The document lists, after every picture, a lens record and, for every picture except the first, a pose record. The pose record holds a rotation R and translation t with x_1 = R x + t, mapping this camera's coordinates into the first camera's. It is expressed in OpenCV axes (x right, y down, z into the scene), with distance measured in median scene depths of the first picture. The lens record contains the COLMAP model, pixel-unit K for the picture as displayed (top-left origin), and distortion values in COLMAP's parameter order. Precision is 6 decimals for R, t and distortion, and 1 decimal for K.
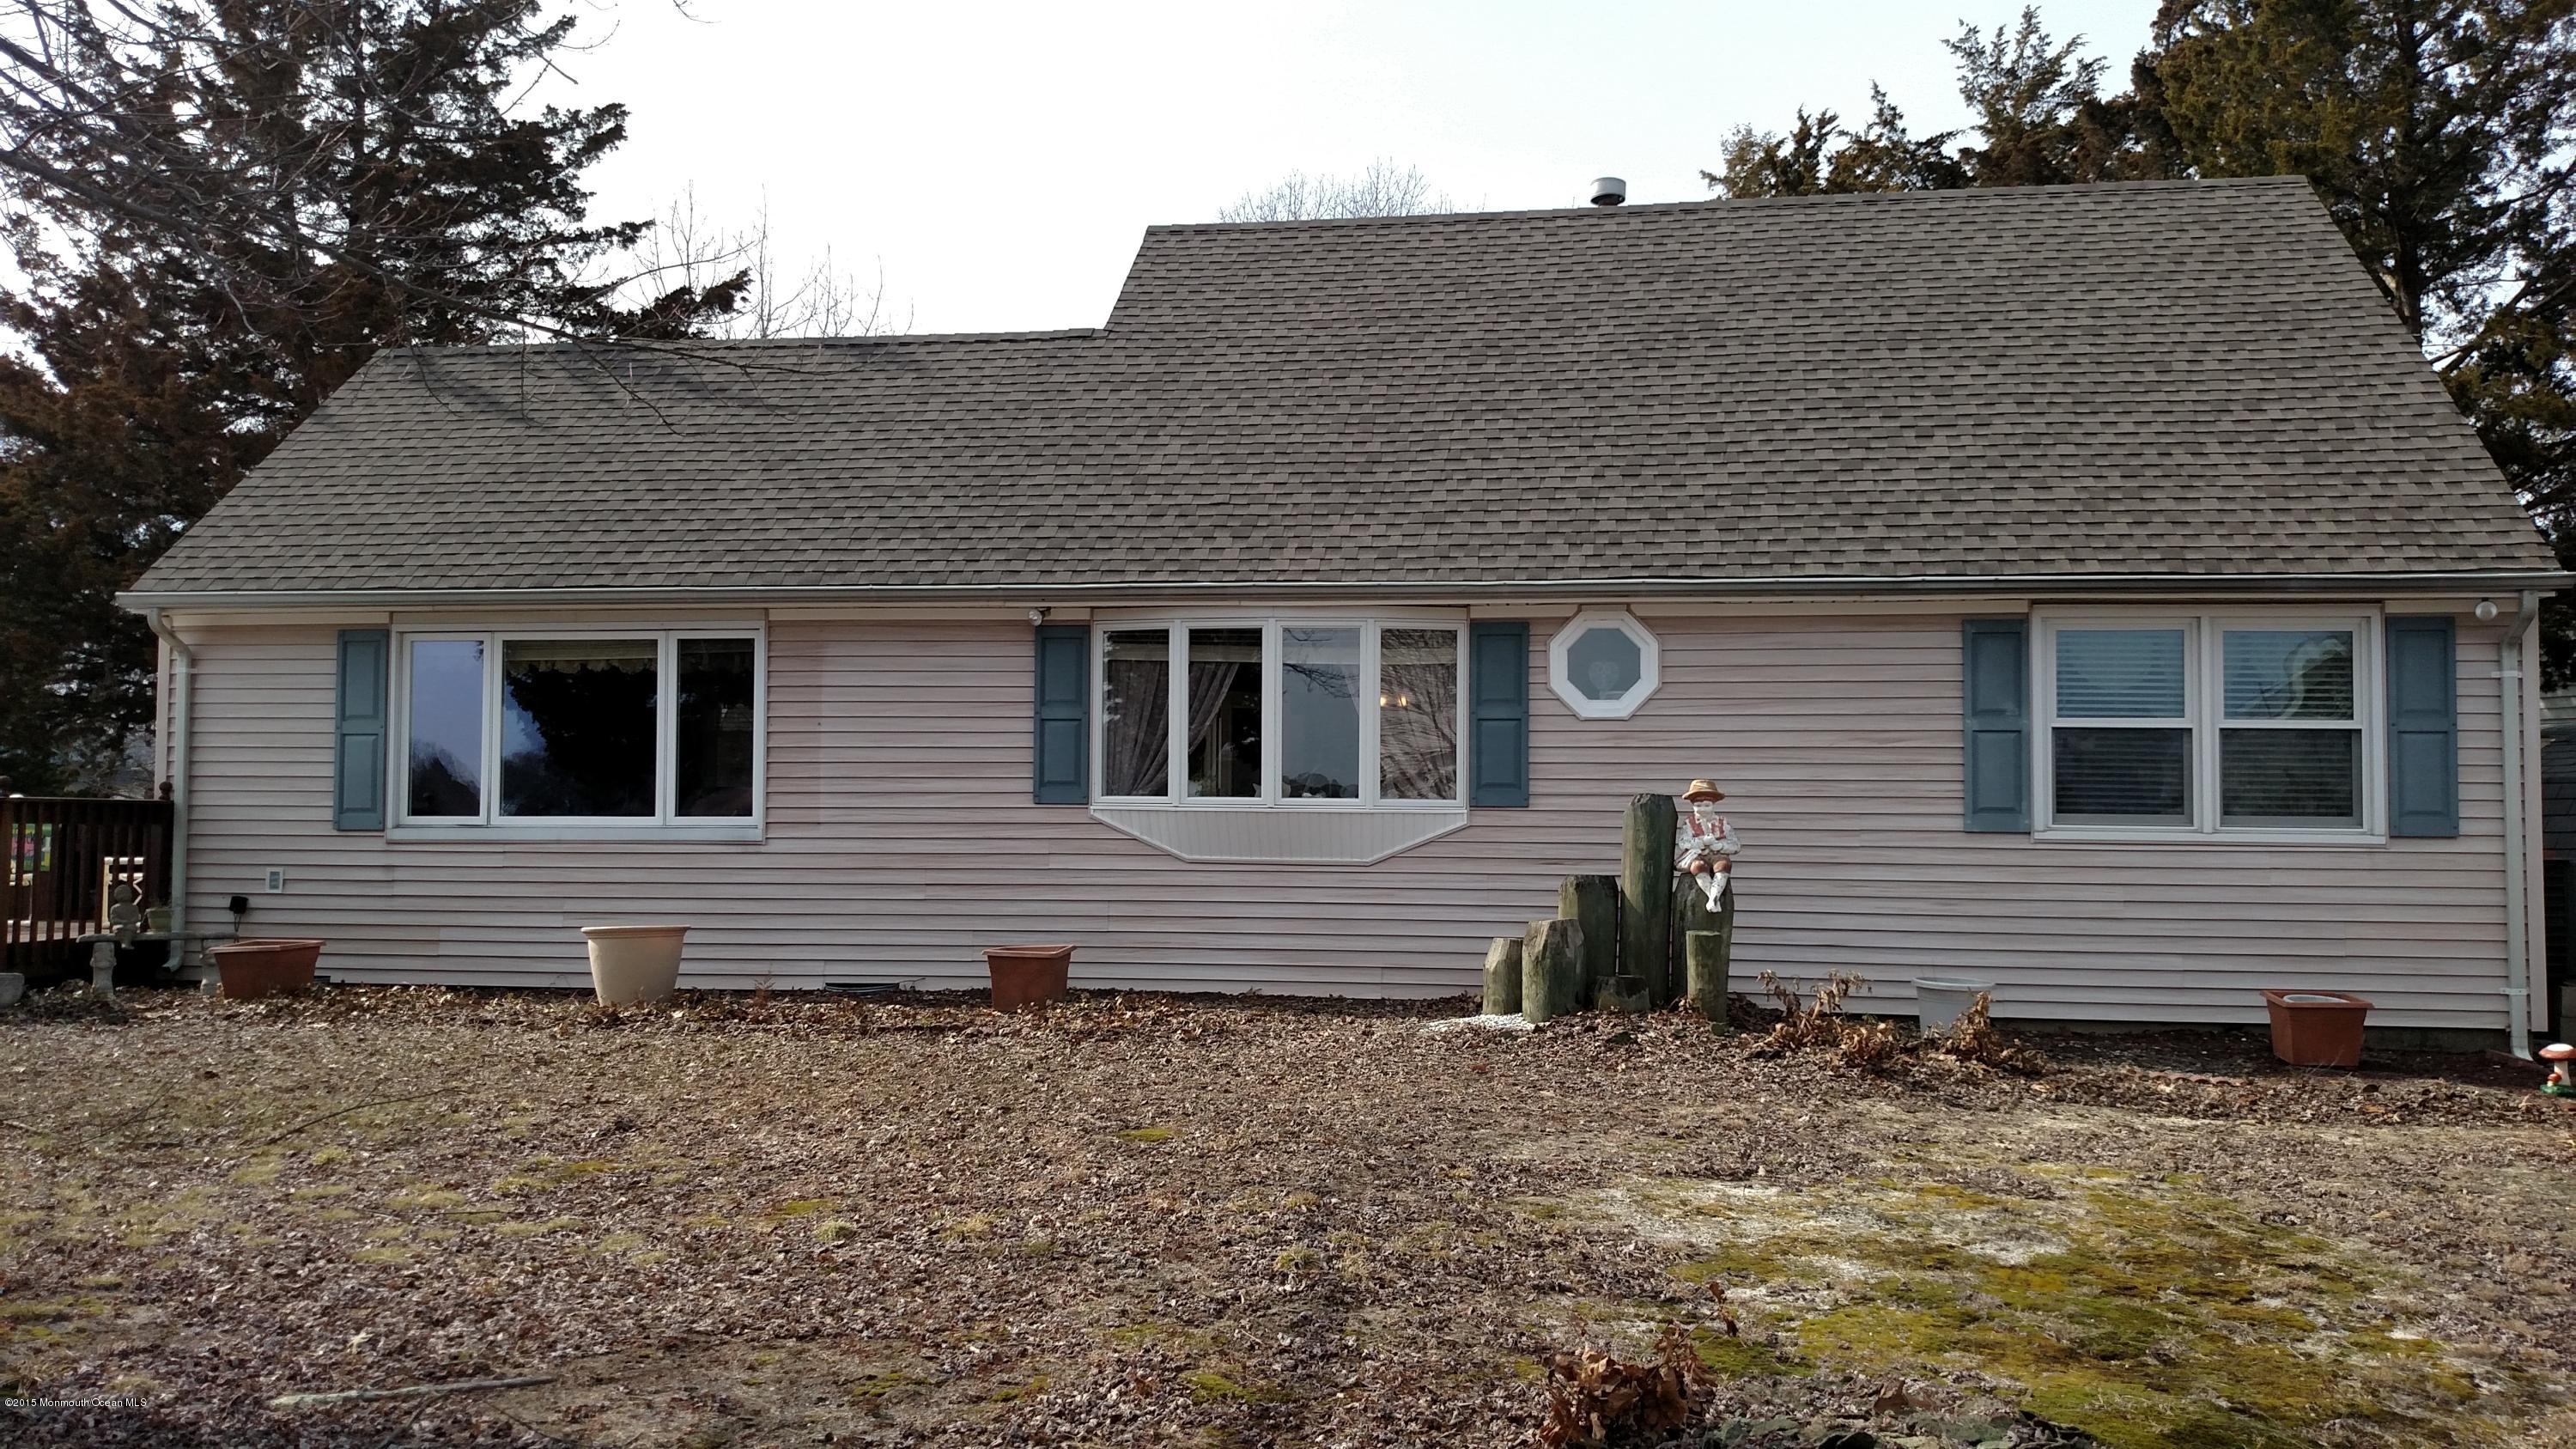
lens RADIAL K [[1996.9, 0, 1302.6], [0, 1996.9, 793.7], [0, 0, 1]] dist [0.194516, -0.415854]
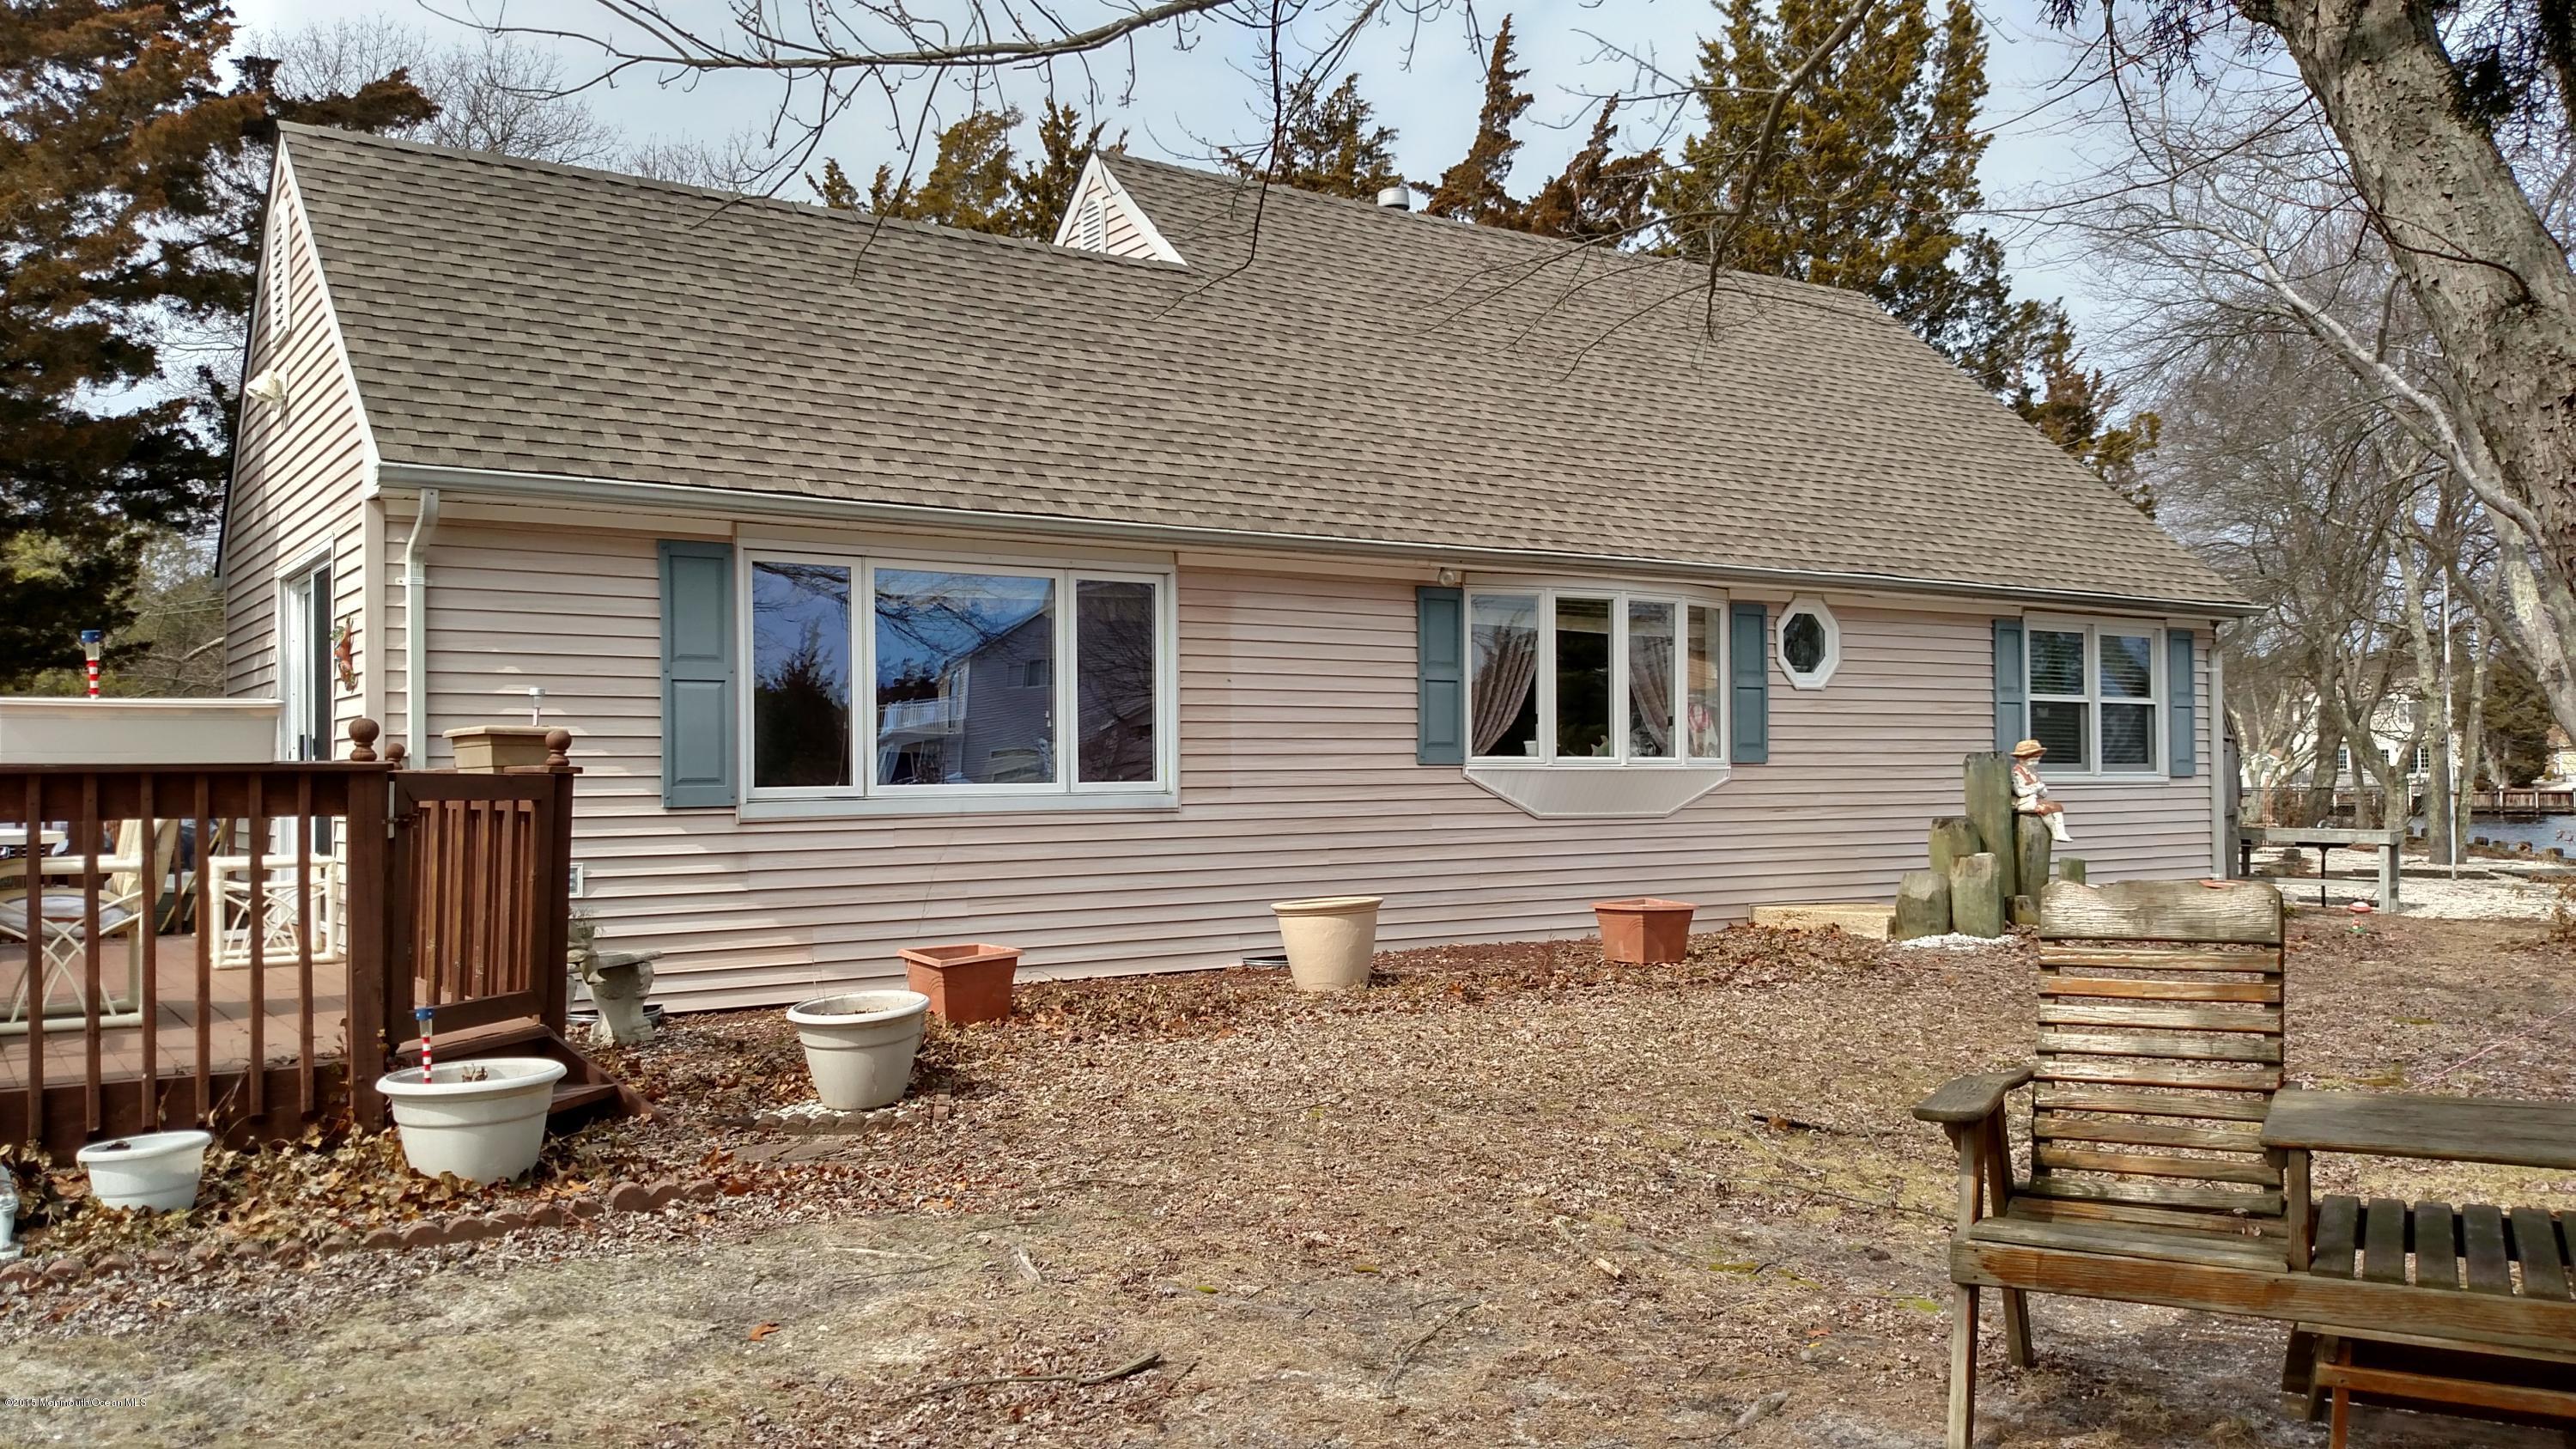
lens RADIAL K [[1996.9, 0, 1302.6], [0, 1996.9, 793.7], [0, 0, 1]] dist [0.194516, -0.415854]
pose [[0.728735, -0.020952, 0.684475, -0.855117], [-0.003581, 0.999402, 0.034405, -0.014503], [-0.684786, -0.027523, 0.728224, 0.313418]]
